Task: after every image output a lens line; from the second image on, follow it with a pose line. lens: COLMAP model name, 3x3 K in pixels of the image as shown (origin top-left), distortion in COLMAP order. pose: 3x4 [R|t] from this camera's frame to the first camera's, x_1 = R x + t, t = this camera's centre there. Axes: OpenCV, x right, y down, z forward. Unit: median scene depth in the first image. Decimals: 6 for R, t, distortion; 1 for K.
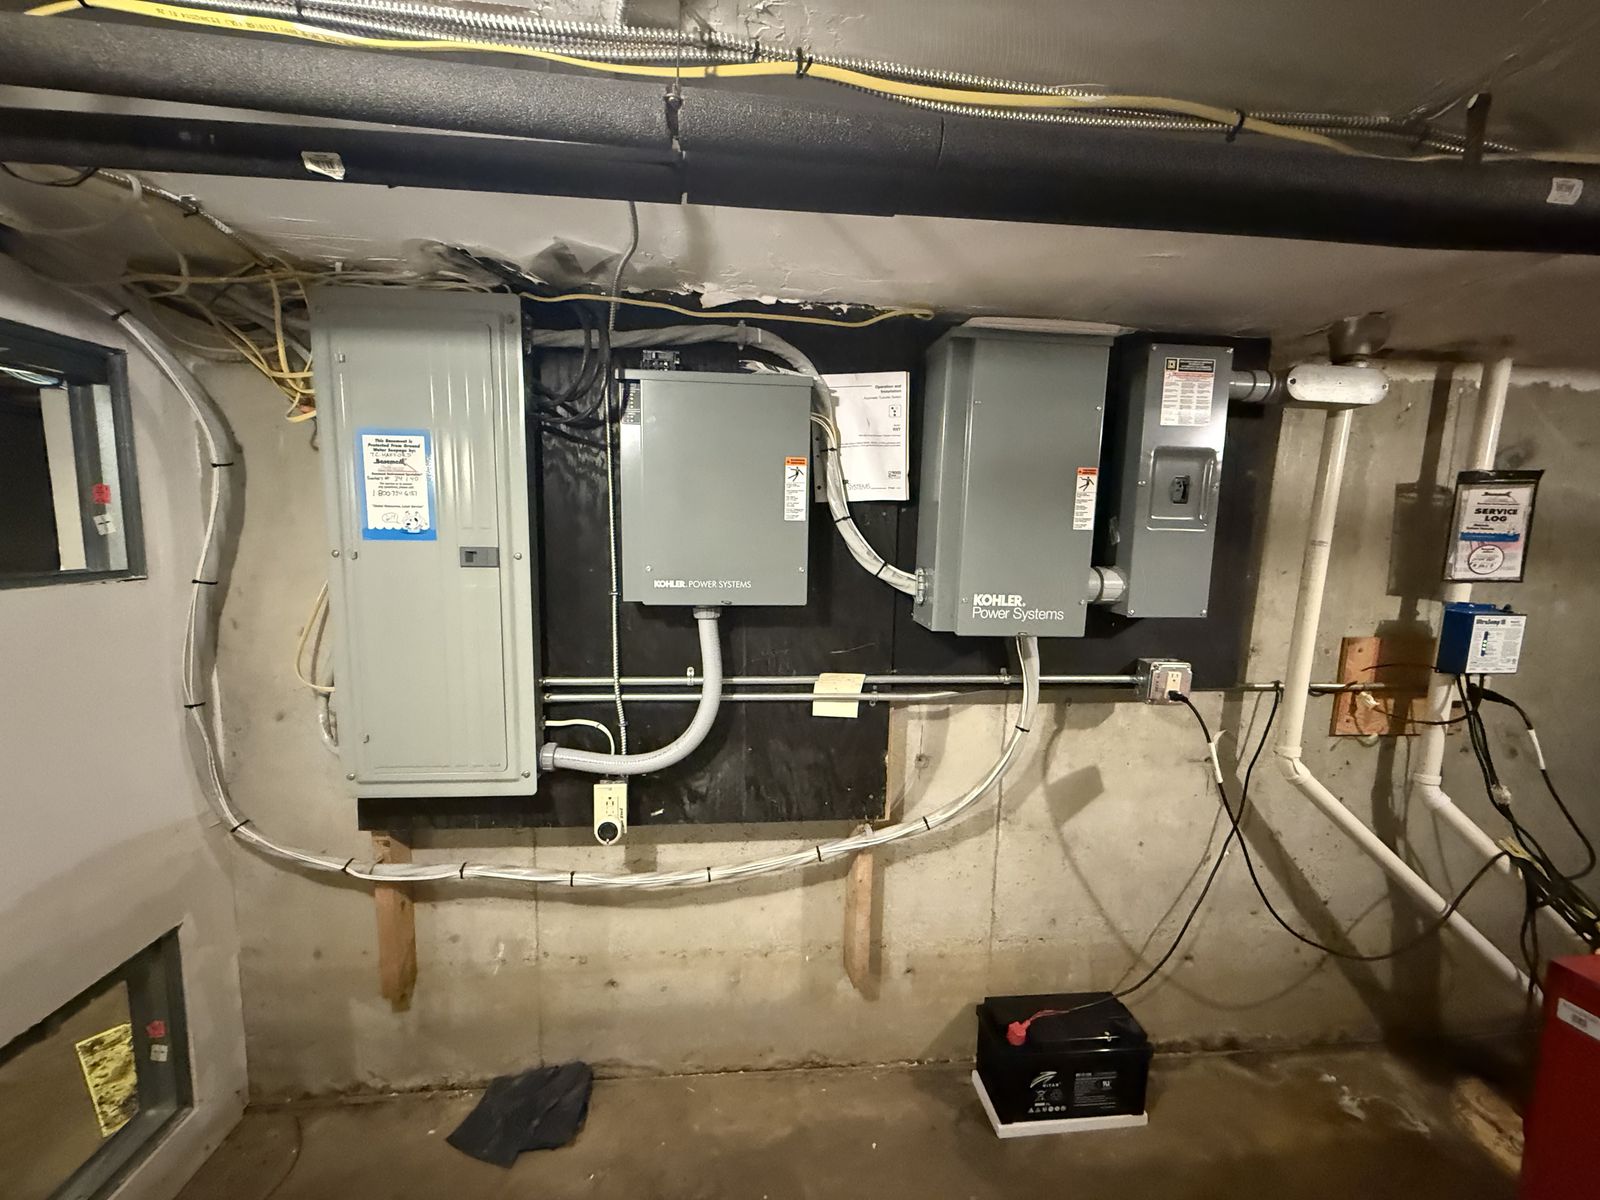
lens RADIAL K [[640.1, 0, 798.7], [0, 640.1, 604.4], [0, 0, 1]] dist [-0.002929, -0.000388]
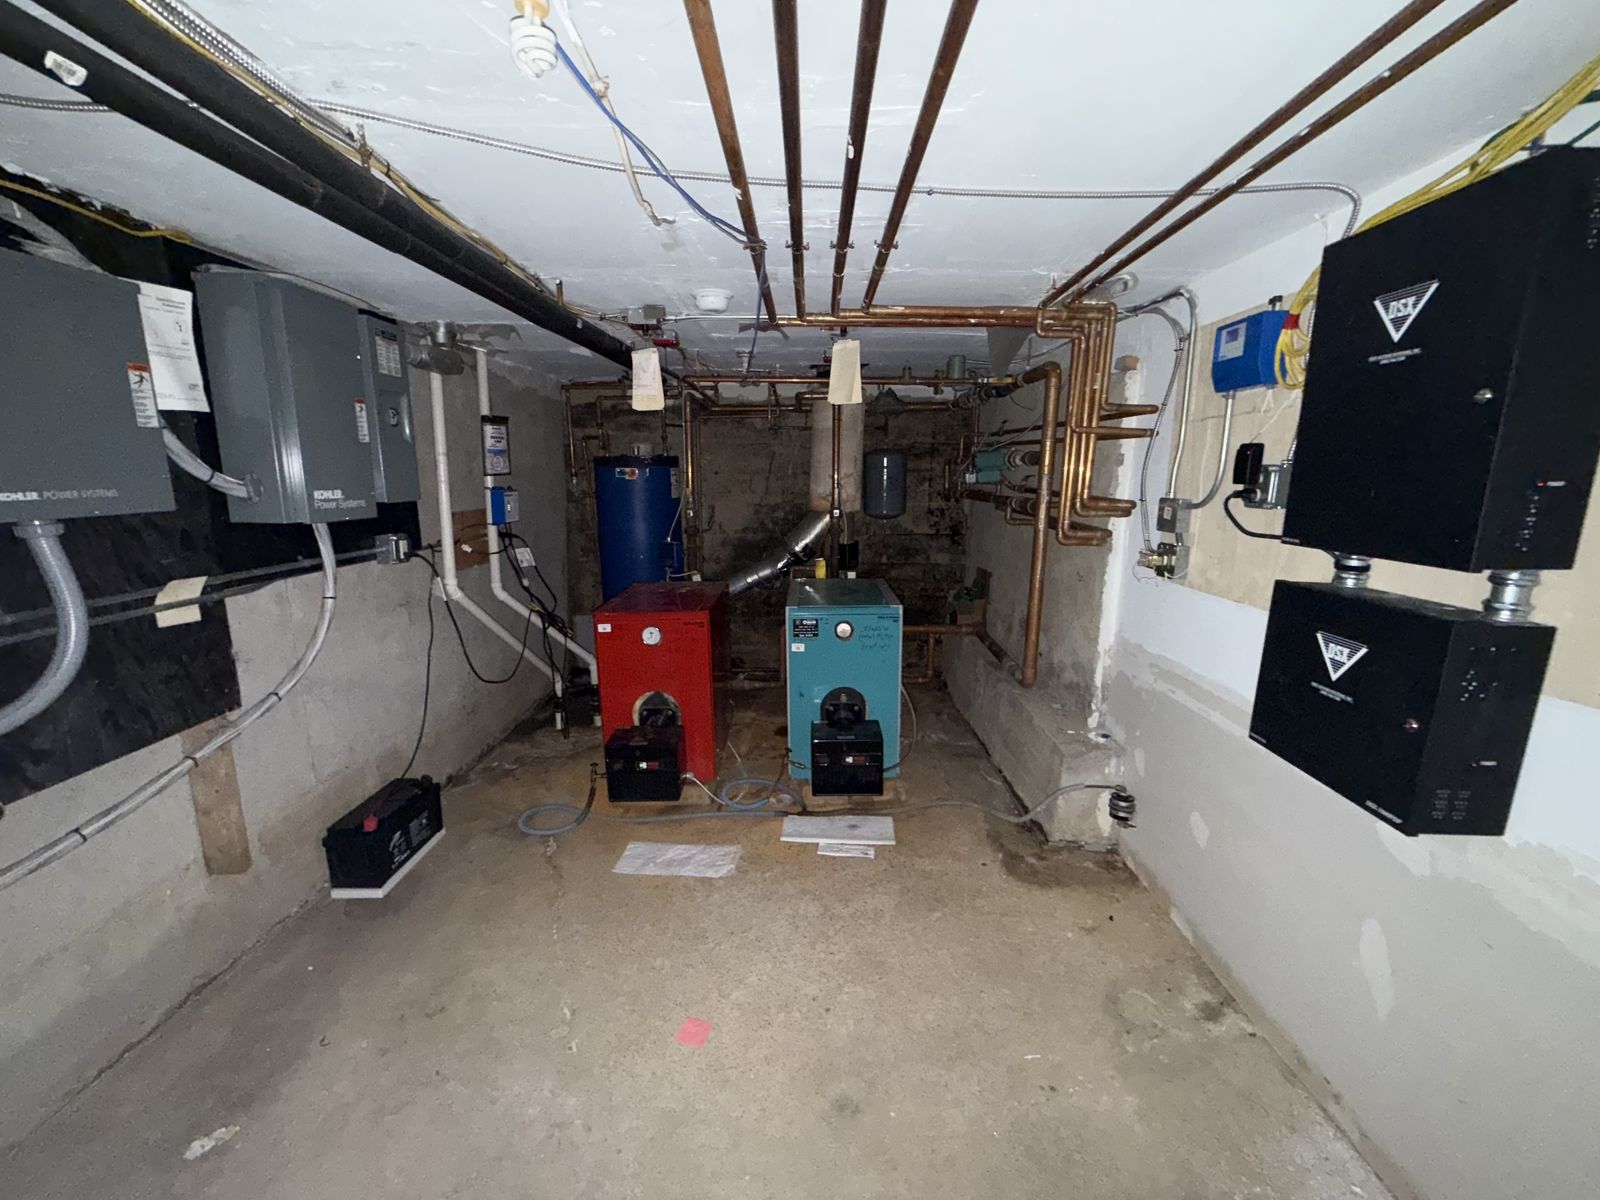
lens RADIAL K [[640.1, 0, 800.3], [0, 640.1, 598.6], [0, 0, 1]] dist [-0.002929, -0.000388]
pose [[0.107943, -0.214085, 0.970833, -0.823890], [0.111626, 0.972973, 0.202145, 0.040145], [-0.987870, 0.086550, 0.128923, -0.118742]]
